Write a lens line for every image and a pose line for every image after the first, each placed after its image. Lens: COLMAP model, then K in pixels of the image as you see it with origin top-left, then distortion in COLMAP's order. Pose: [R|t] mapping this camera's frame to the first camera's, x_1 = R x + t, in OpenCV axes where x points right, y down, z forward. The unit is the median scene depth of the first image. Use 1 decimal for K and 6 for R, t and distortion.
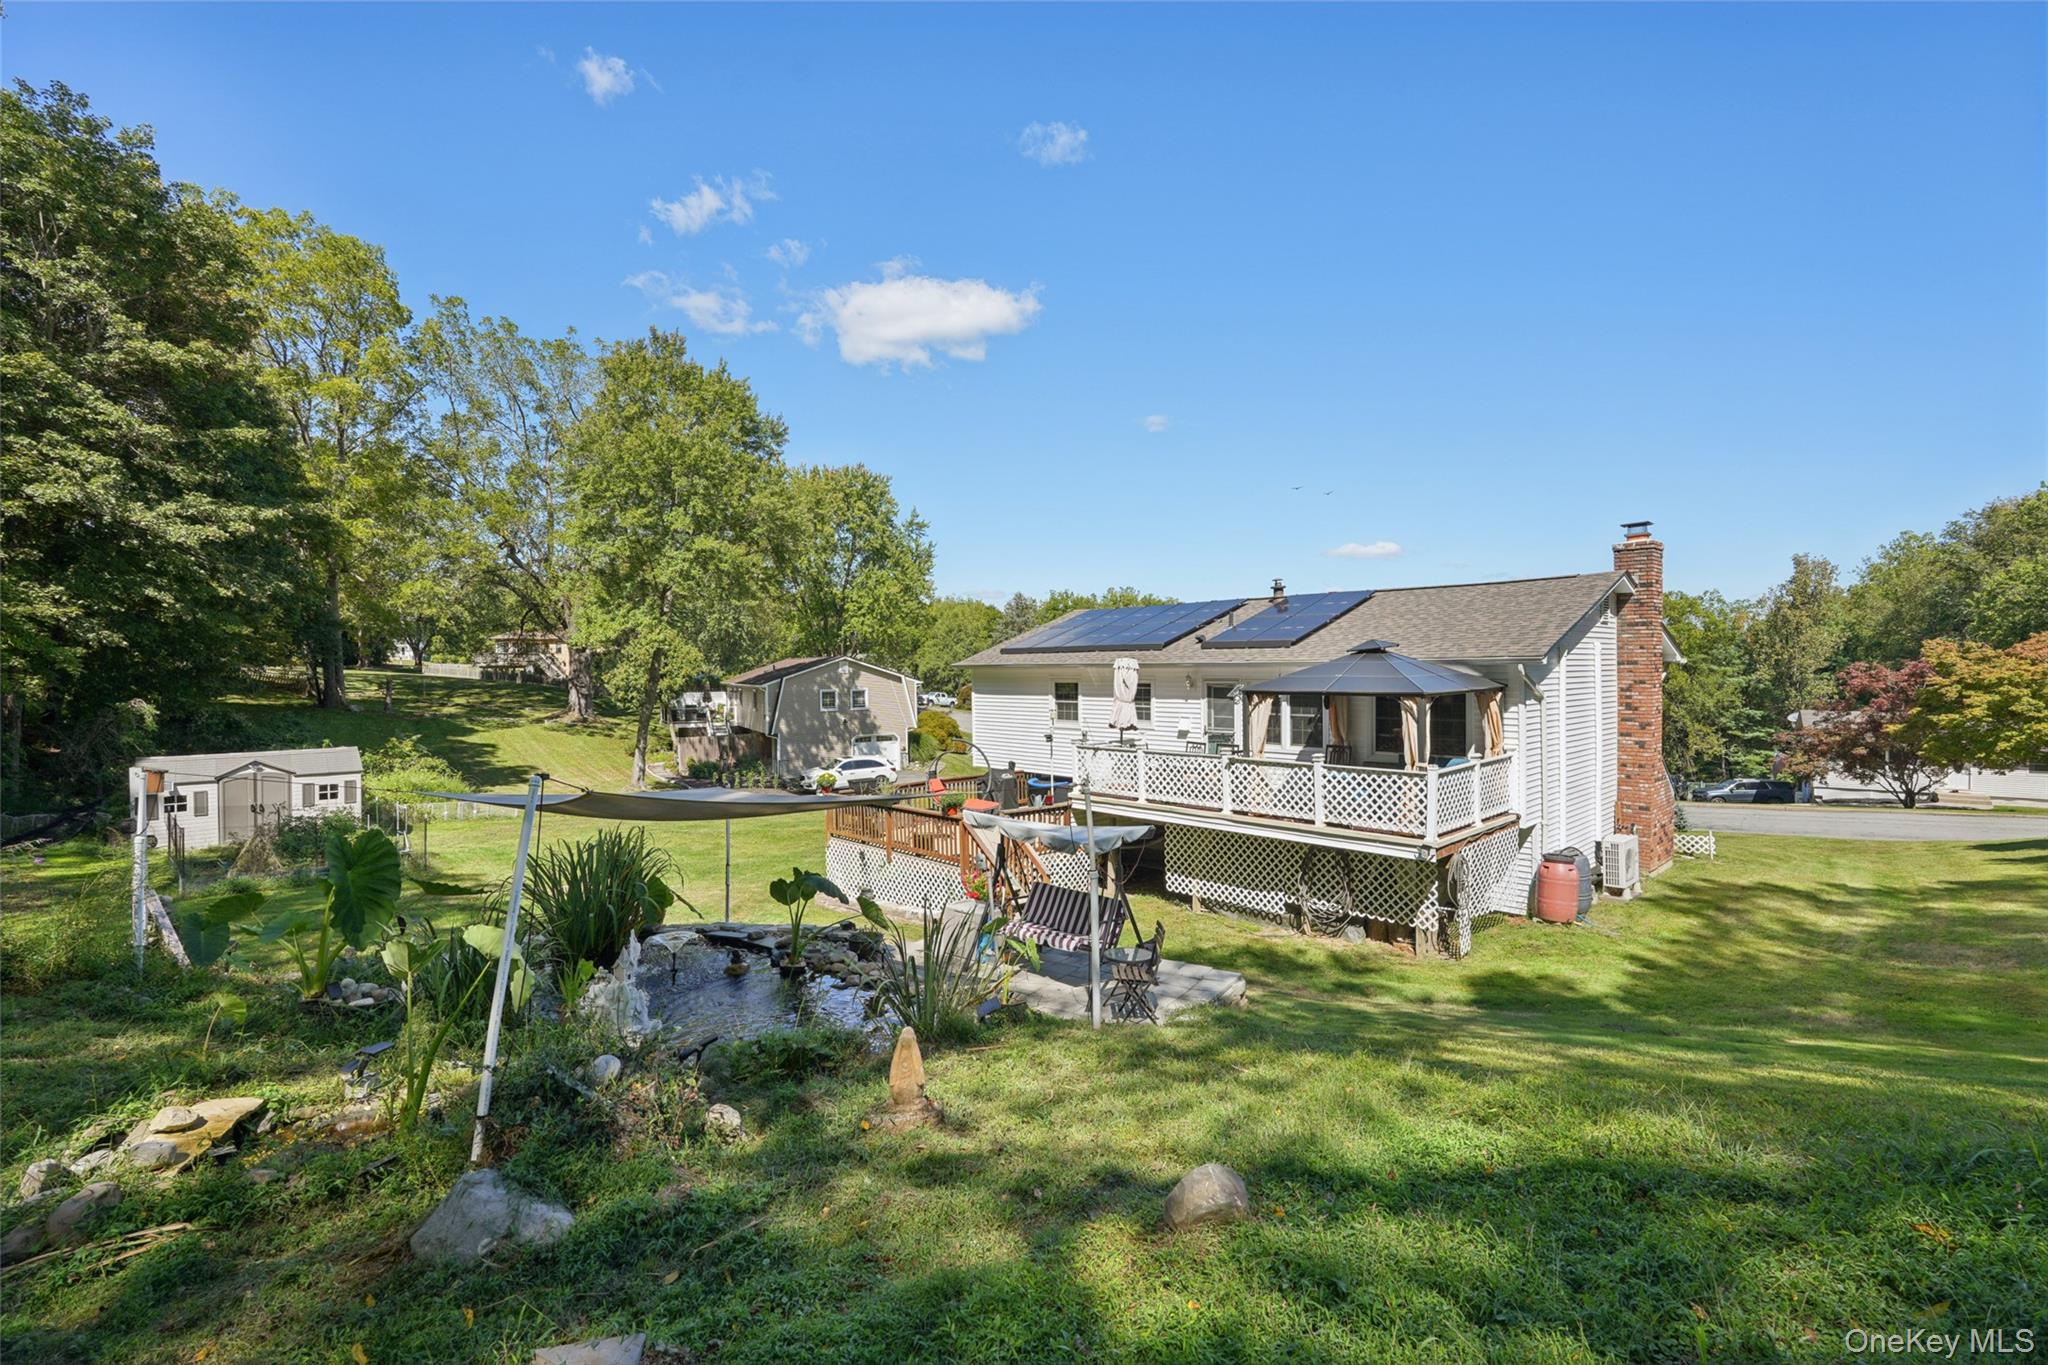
lens RADIAL K [[909.9, 0, 1030.3], [0, 909.9, 677.2], [0, 0, 1]] dist [0.000251, 0.001200]
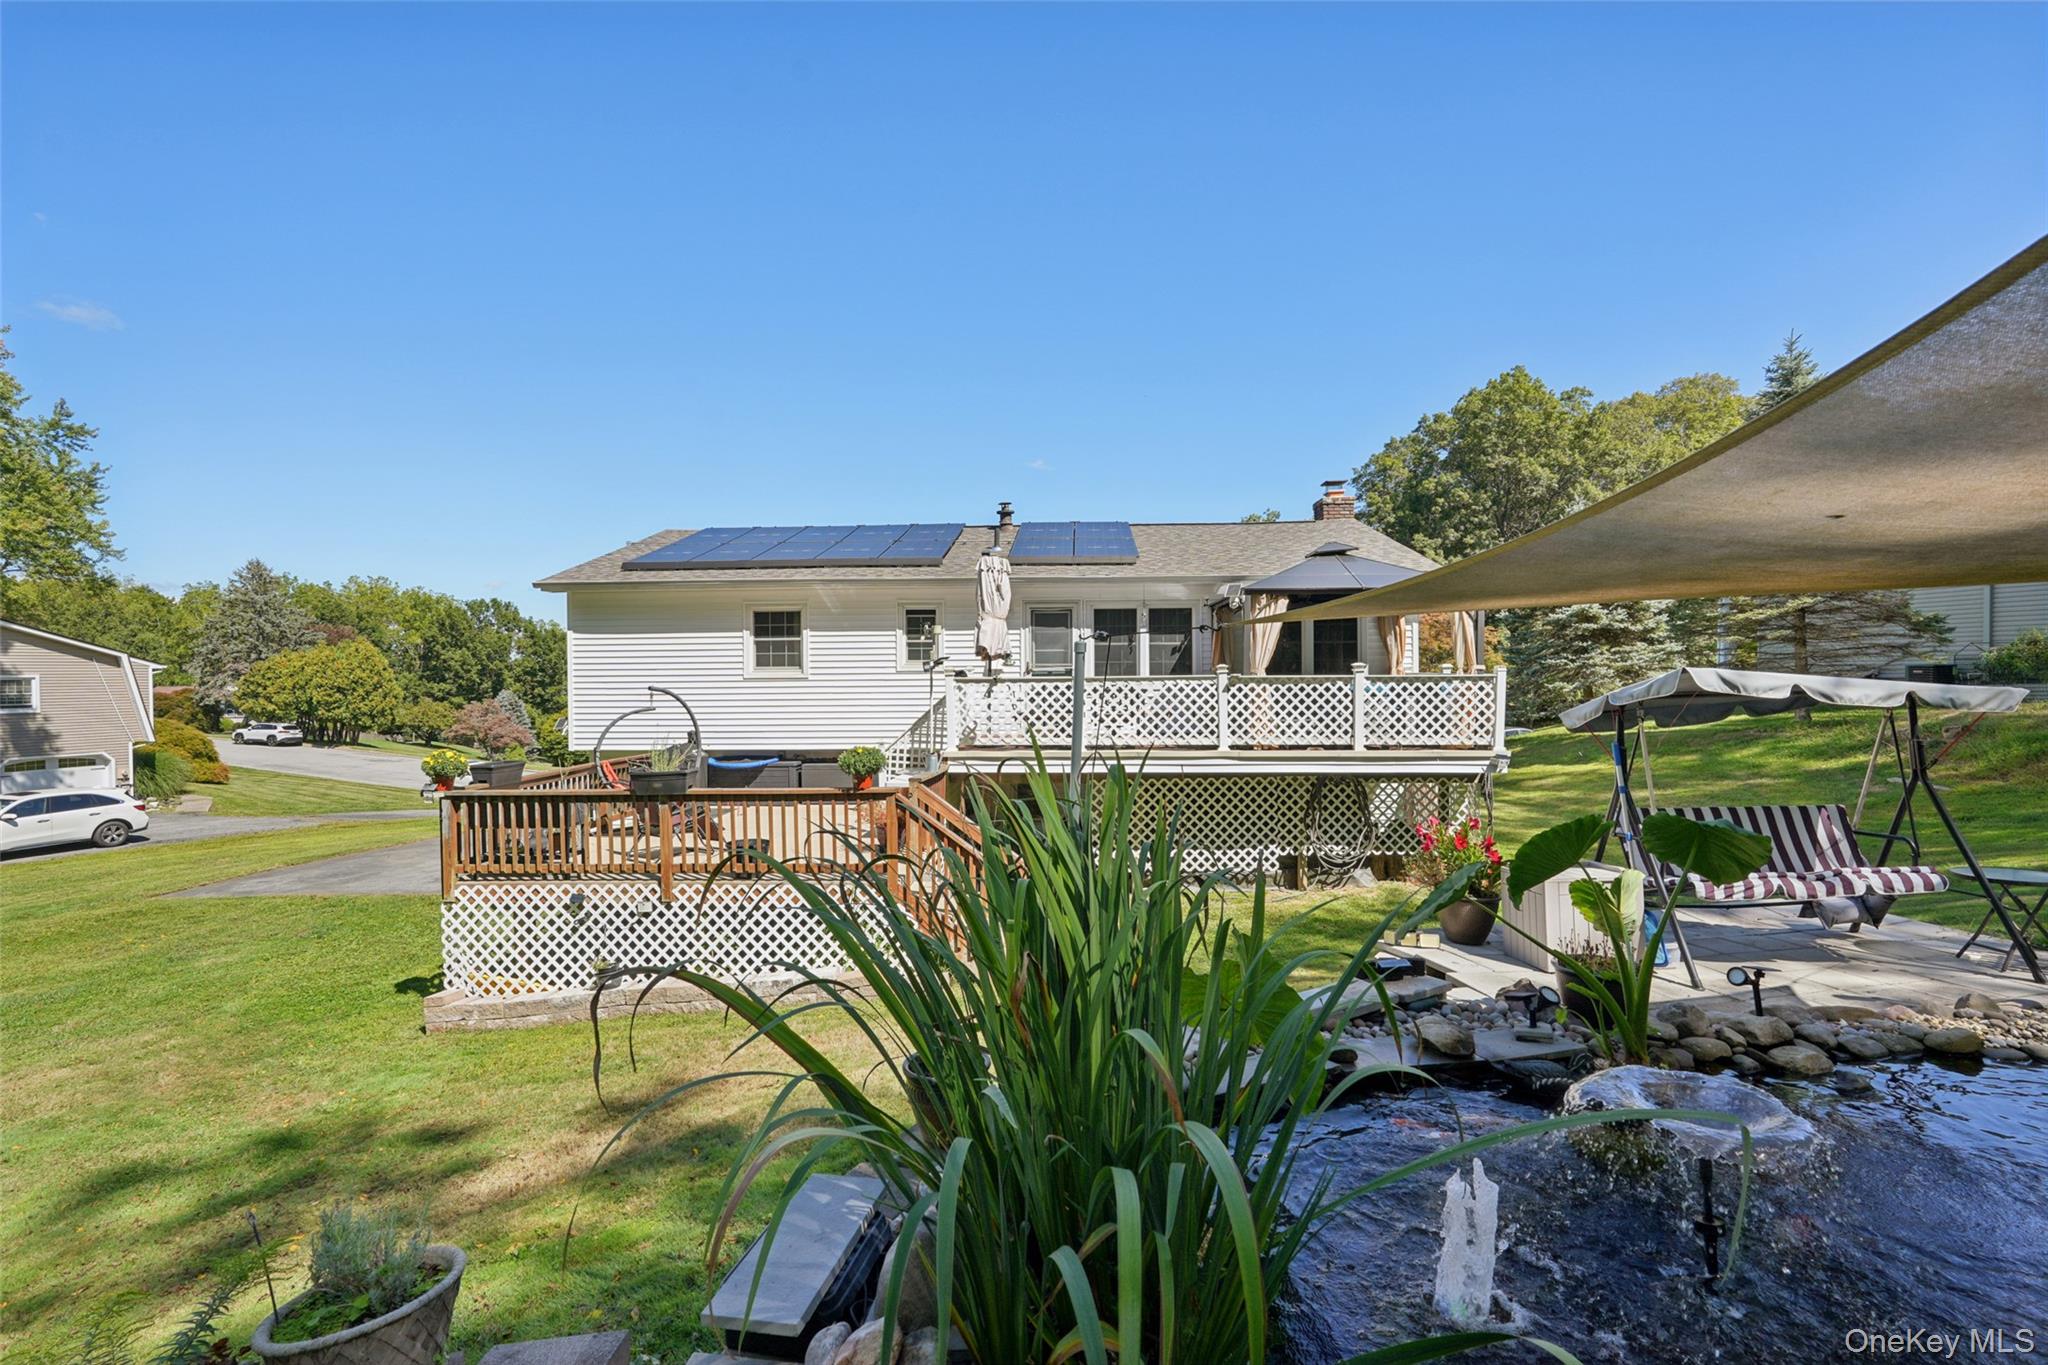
lens RADIAL K [[909.9, 0, 1030.3], [0, 909.9, 677.2], [0, 0, 1]] dist [0.000251, 0.001200]
pose [[0.724043, 0.006477, 0.689724, -0.330078], [0.008036, 0.999809, -0.017825, 0.077479], [-0.689708, 0.018448, 0.723853, 0.430460]]
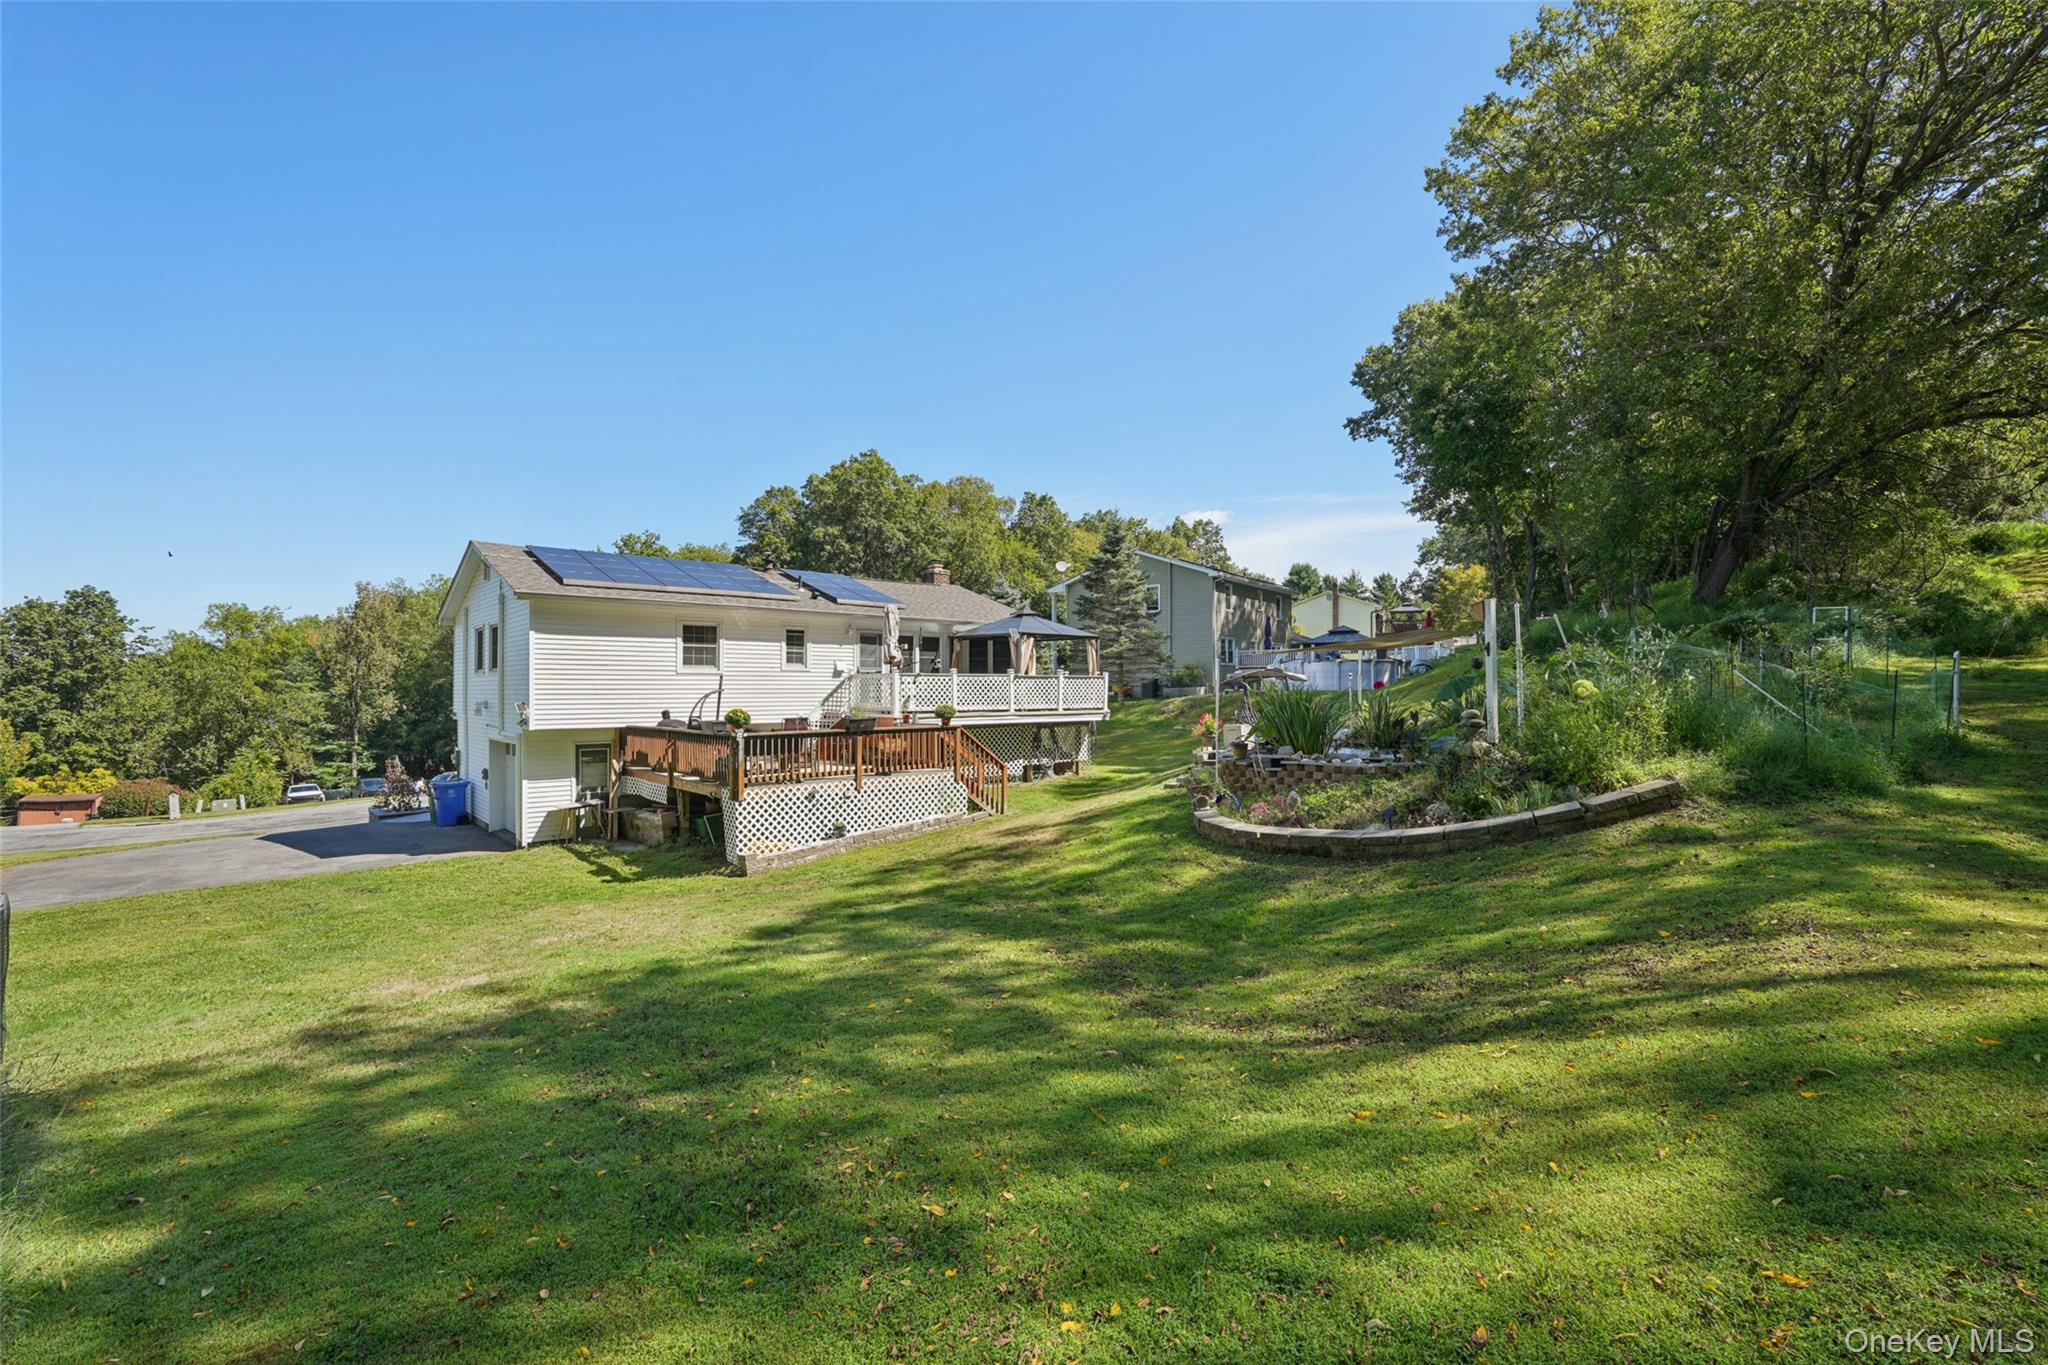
lens RADIAL K [[909.9, 0, 1030.3], [0, 909.9, 677.2], [0, 0, 1]] dist [0.000251, 0.001200]
pose [[0.034256, 0.025077, 0.999098, -1.012505], [0.016575, 0.999533, -0.025656, 0.101616], [-0.999276, 0.017439, 0.033825, 0.710109]]
